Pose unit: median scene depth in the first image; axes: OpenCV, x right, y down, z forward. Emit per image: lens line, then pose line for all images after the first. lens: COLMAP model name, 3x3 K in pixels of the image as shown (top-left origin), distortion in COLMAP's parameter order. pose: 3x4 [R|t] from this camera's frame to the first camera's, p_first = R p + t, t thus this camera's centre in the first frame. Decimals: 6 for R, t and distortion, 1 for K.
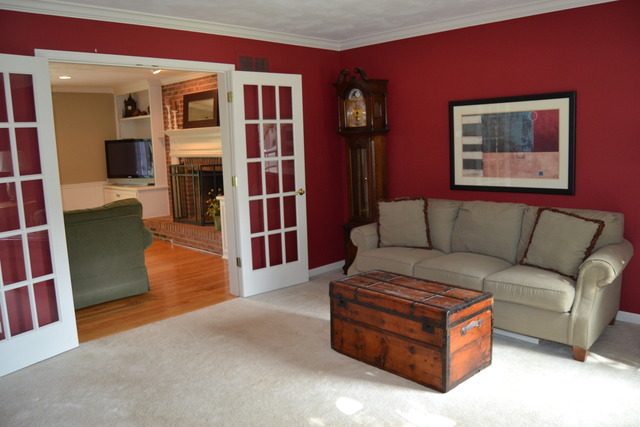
lens RADIAL K [[512.9, 0, 320.0], [0, 512.9, 212.1], [0, 0, 1]] dist [-0.090819, 0.022463]
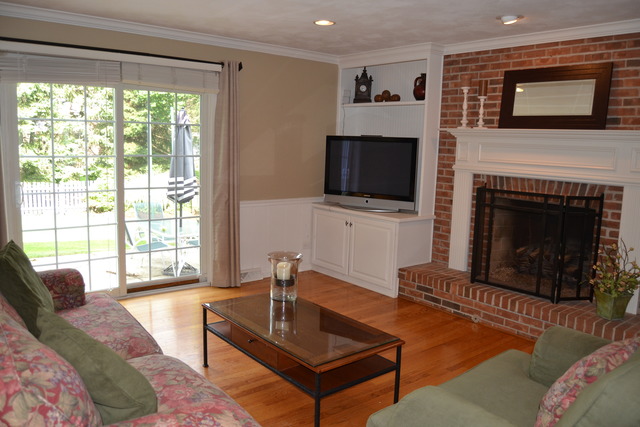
lens RADIAL K [[512.9, 0, 319.4], [0, 512.9, 213.1], [0, 0, 1]] dist [-0.090819, 0.022463]
pose [[0.991637, 0.082756, -0.099033, -0.402422], [-0.083603, 0.996489, -0.004429, -0.043335], [0.098319, 0.012671, 0.995074, 0.385291]]
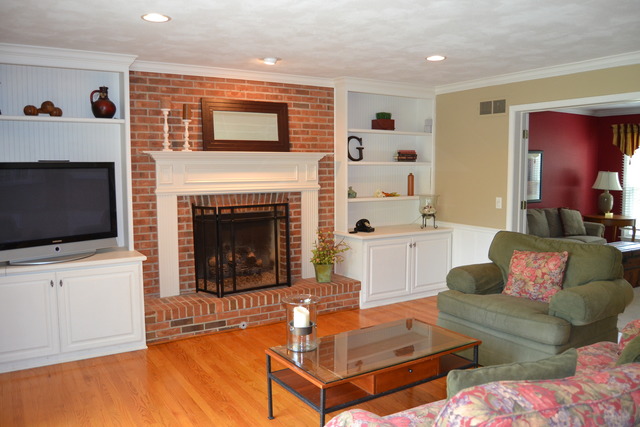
lens RADIAL K [[512.9, 0, 319.9], [0, 512.9, 210.1], [0, 0, 1]] dist [-0.090819, 0.022463]
pose [[0.226526, -0.048513, 0.972796, -0.843773], [0.137180, 0.990392, 0.017446, -0.079465], [-0.964296, 0.129496, 0.231005, 0.709243]]
